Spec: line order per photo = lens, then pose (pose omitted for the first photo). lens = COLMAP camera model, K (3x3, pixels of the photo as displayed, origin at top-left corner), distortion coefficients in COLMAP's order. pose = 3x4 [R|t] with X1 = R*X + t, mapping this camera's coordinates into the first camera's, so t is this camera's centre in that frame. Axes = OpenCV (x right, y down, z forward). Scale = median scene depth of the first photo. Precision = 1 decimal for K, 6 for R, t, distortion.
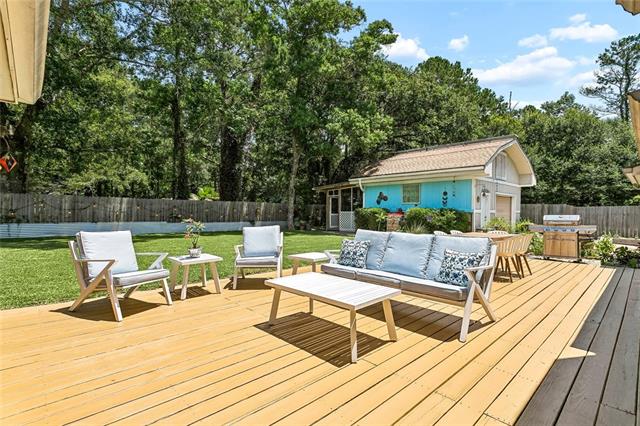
lens RADIAL K [[306.4, 0, 320.0], [0, 306.4, 213.0], [0, 0, 1]] dist [0.000015, 0.000031]
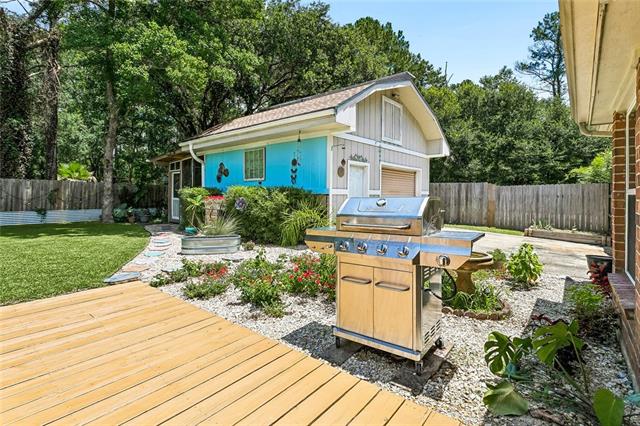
lens RADIAL K [[307.3, 0, 331.9], [0, 307.3, 197.7], [0, 0, 1]] dist [-0.000588, -0.000078]
pose [[0.988655, -0.007282, 0.150026, 0.172637], [0.006873, 0.999971, 0.003247, 0.001585], [-0.150046, -0.002179, 0.988677, 0.175726]]
